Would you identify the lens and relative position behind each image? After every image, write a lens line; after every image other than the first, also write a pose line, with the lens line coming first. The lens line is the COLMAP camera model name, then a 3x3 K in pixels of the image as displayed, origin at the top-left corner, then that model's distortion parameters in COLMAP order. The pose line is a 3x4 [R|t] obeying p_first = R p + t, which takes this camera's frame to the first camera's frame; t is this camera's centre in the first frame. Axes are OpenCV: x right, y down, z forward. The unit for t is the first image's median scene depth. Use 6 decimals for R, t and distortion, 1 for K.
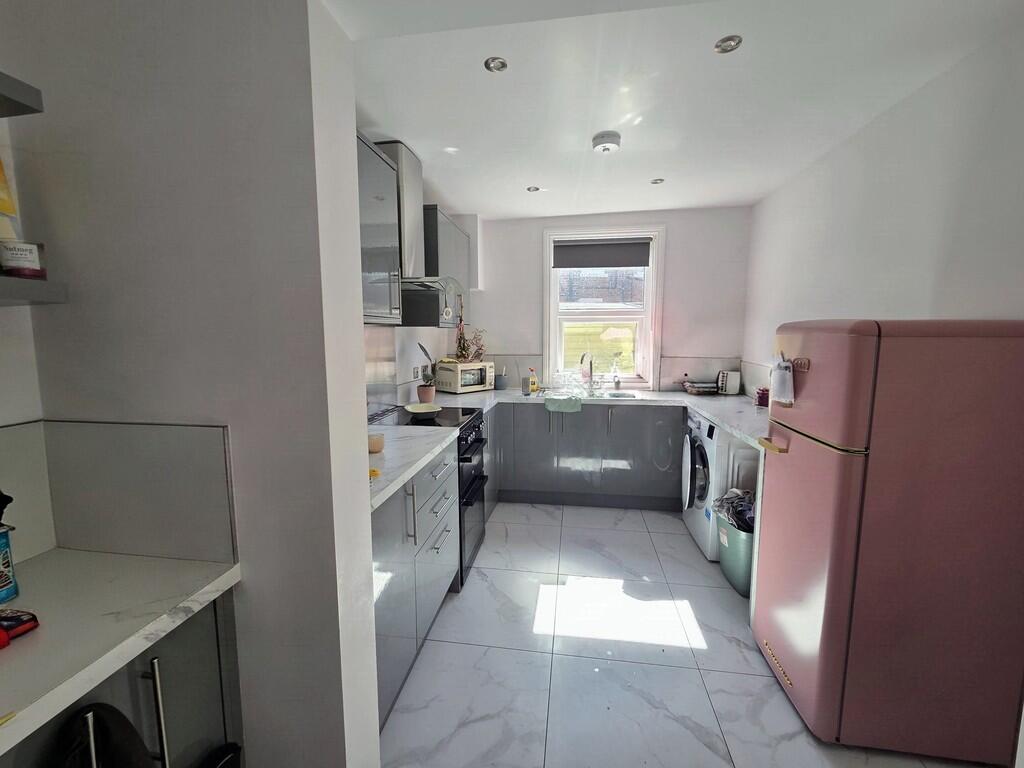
lens RADIAL K [[410.9, 0, 516.3], [0, 410.9, 380.4], [0, 0, 1]] dist [-0.014964, 0.000072]
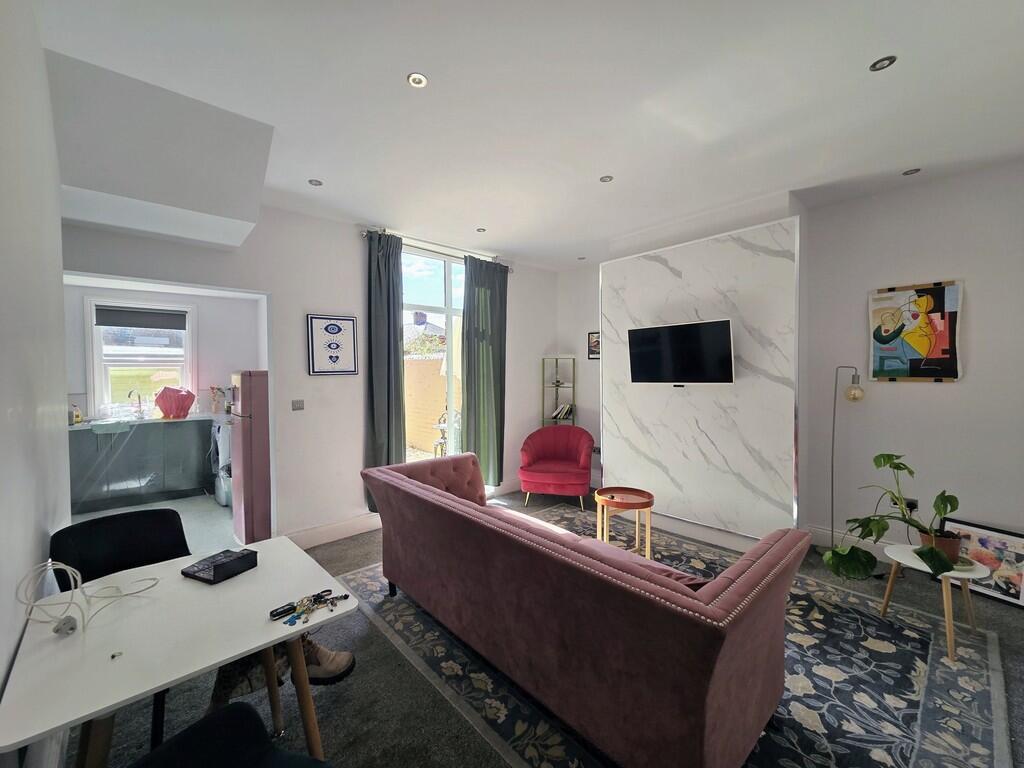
lens RADIAL K [[417.1, 0, 509.0], [0, 417.1, 378.2], [0, 0, 1]] dist [-0.011815, 0.000514]
pose [[0.643341, -0.018653, 0.765353, -0.079208], [0.097425, 0.993570, -0.057678, 0.103484], [-0.759356, 0.111671, 0.641022, -0.914050]]
